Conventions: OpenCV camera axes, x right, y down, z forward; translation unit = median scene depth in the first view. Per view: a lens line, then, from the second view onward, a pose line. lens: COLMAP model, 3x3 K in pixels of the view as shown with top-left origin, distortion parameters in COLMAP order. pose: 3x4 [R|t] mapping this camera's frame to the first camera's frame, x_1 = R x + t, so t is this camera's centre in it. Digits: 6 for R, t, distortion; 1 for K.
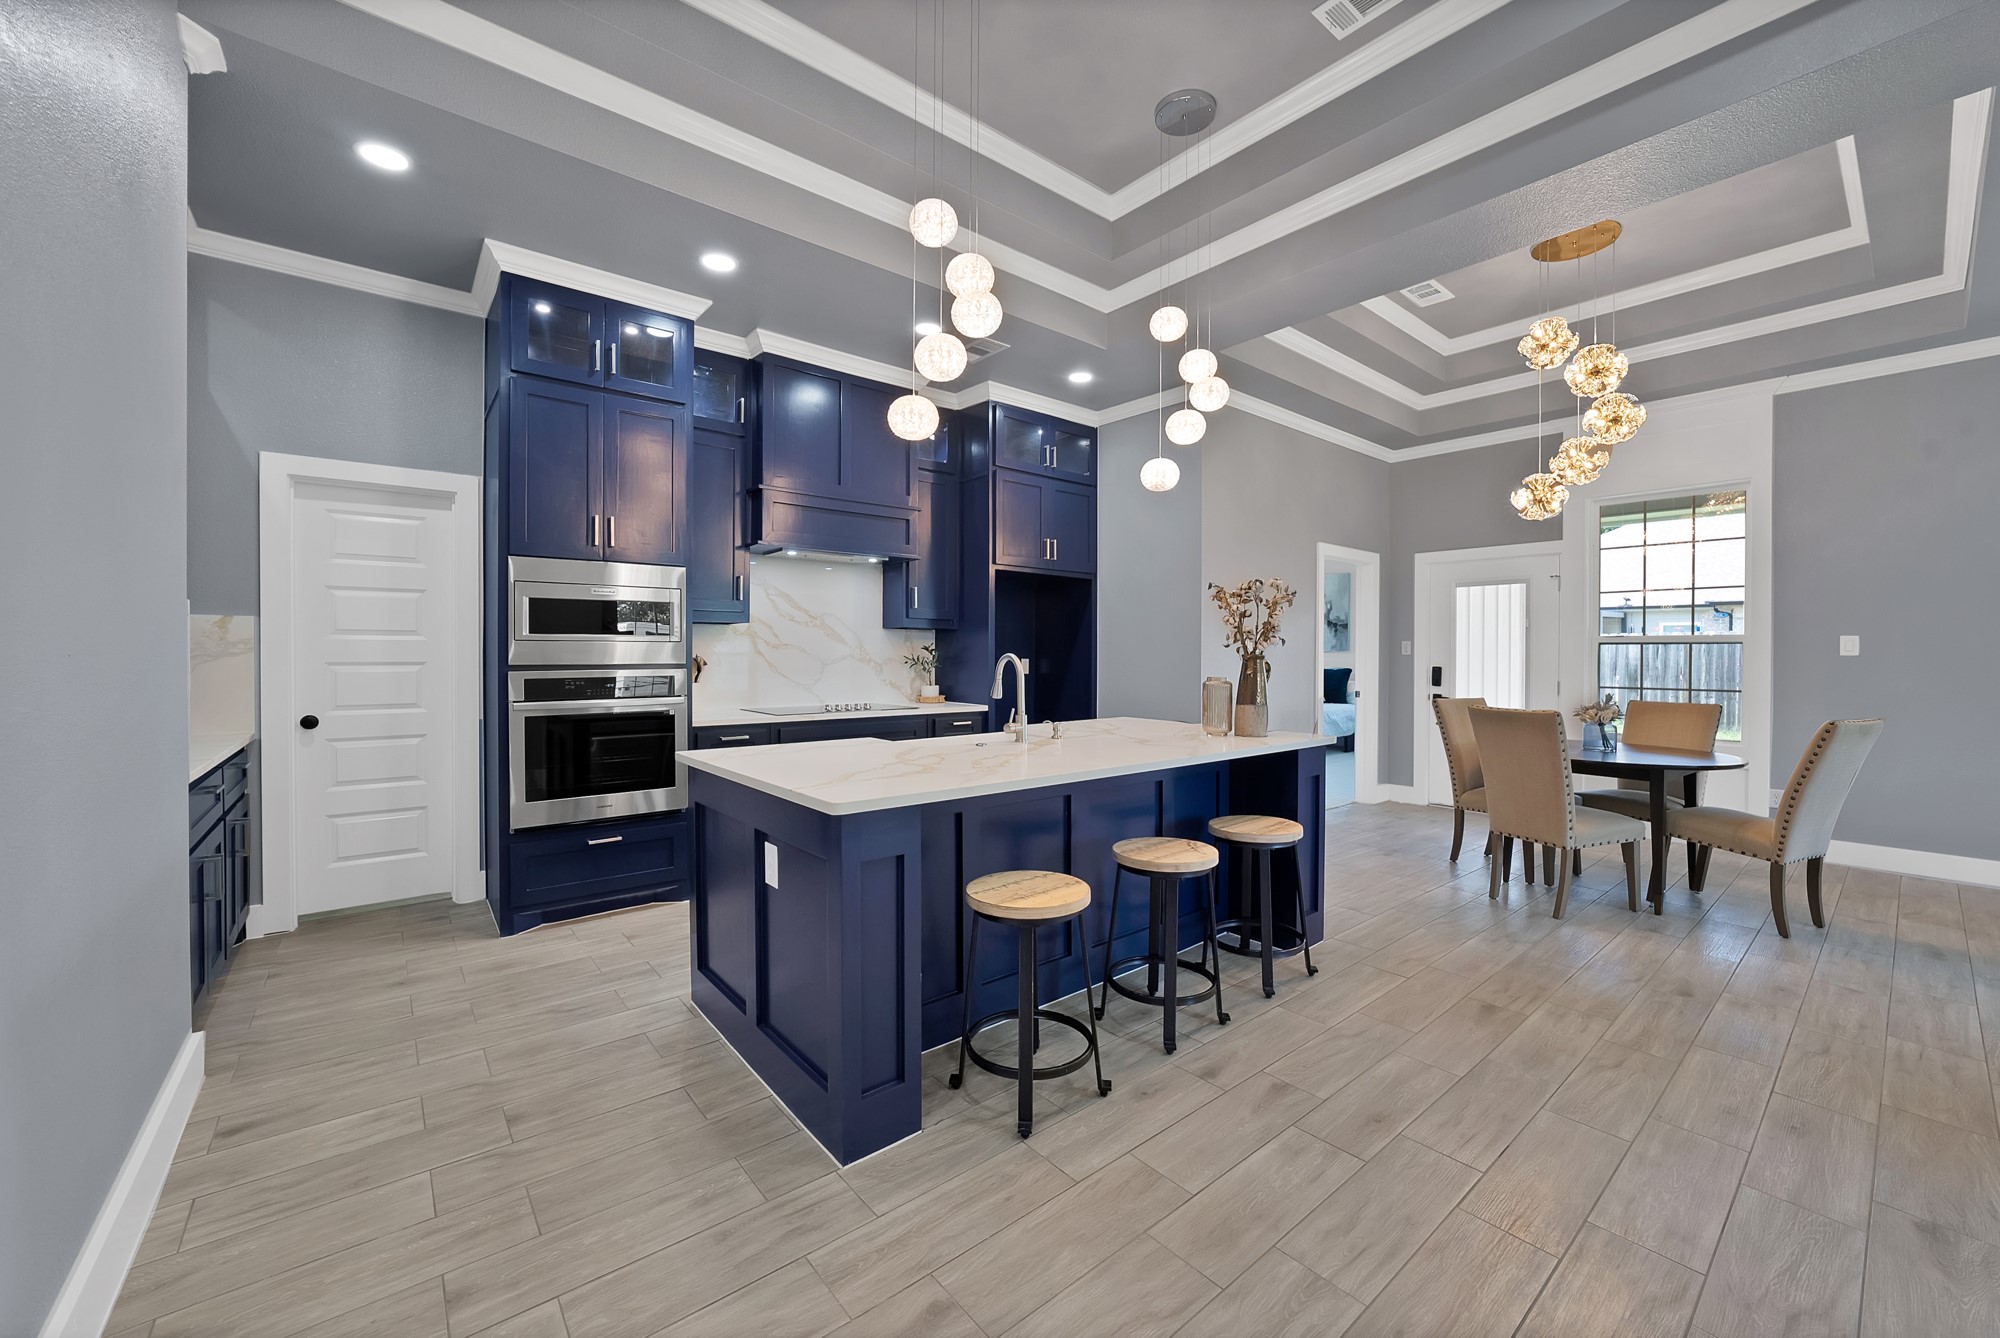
lens RADIAL K [[747.9, 0, 997.9], [0, 747.9, 660.6], [0, 0, 1]] dist [-0.021320, 0.005096]
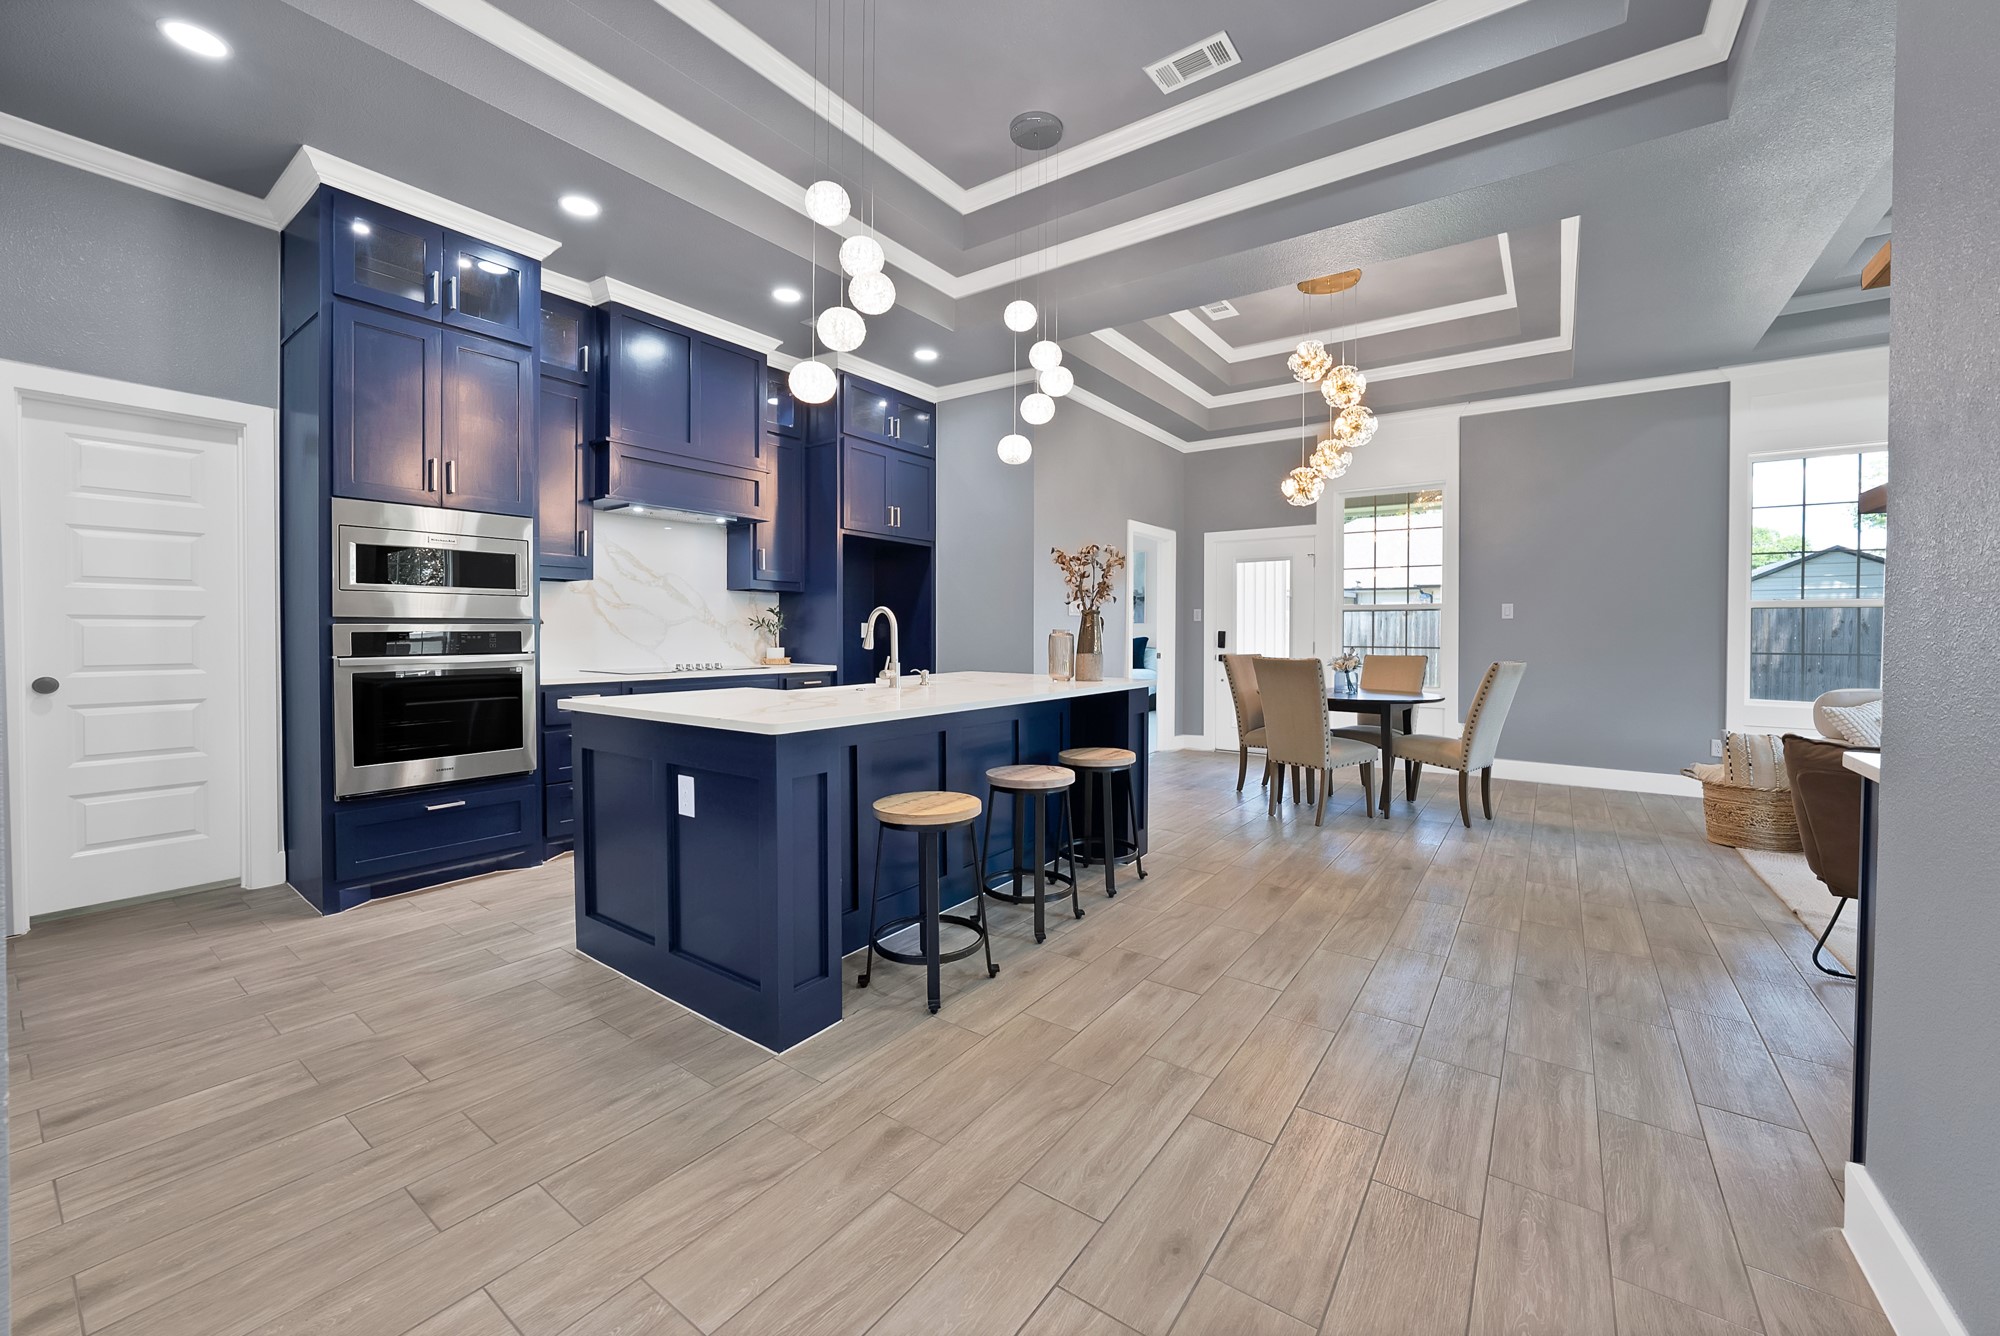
lens RADIAL K [[747.9, 0, 1000.0], [0, 747.9, 640.5], [0, 0, 1]] dist [-0.021320, 0.005096]
pose [[0.966961, -0.005880, 0.254857, -0.095031], [0.004344, 0.999969, 0.006591, 0.032453], [-0.254888, -0.005266, 0.966956, -0.088844]]
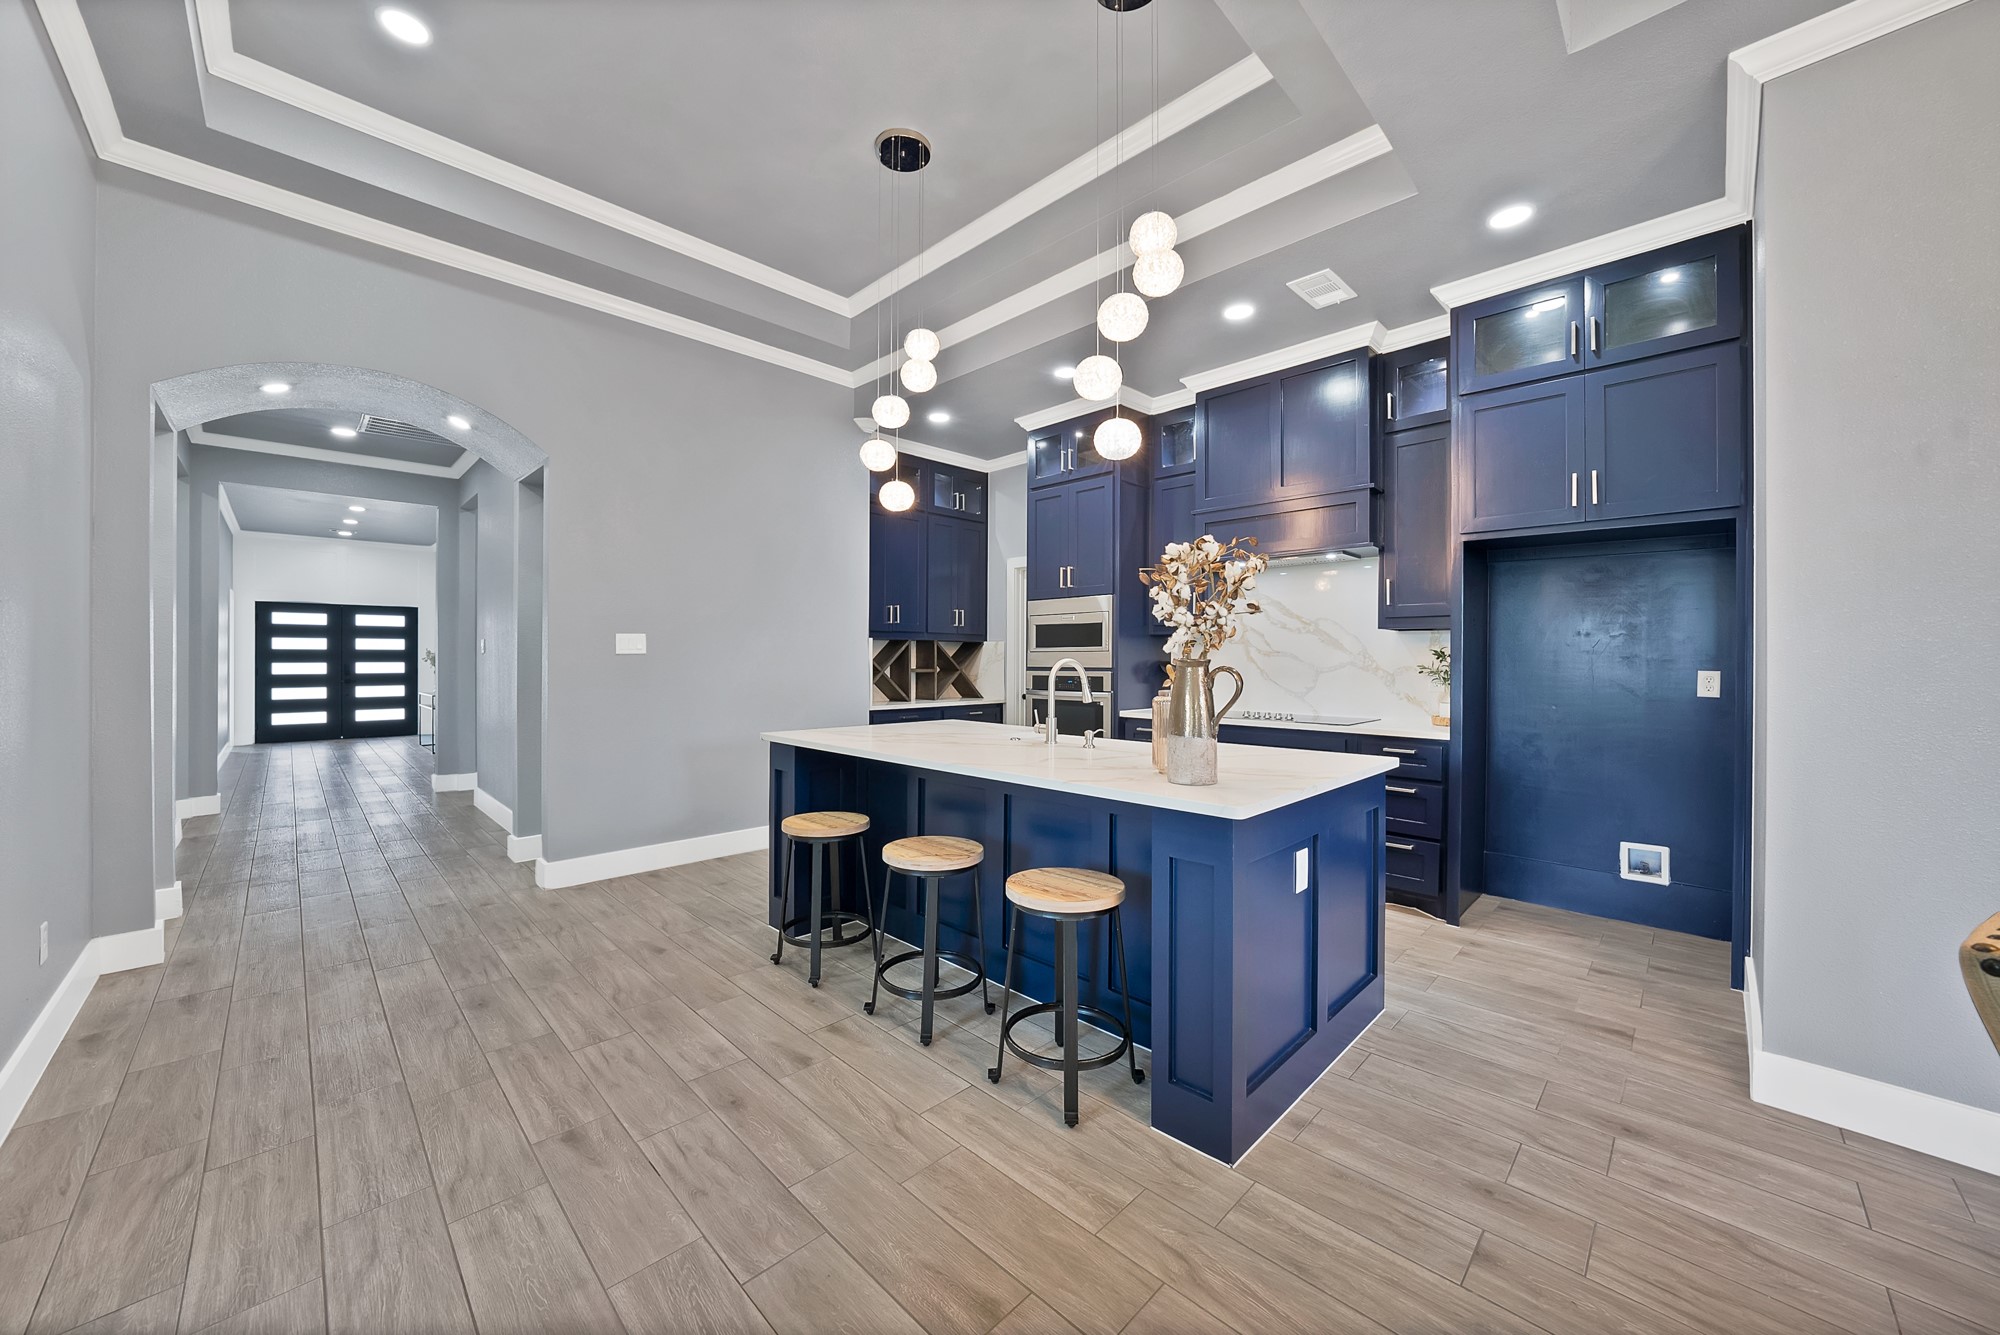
lens RADIAL K [[731.5, 0, 1021.8], [0, 731.5, 662.6], [0, 0, 1]] dist [-0.019049, 0.000213]
pose [[0.128492, -0.000003, -0.991711, 1.006704], [-0.010704, 0.999942, -0.001390, -0.002605], [0.991653, 0.010794, 0.128484, 0.804009]]
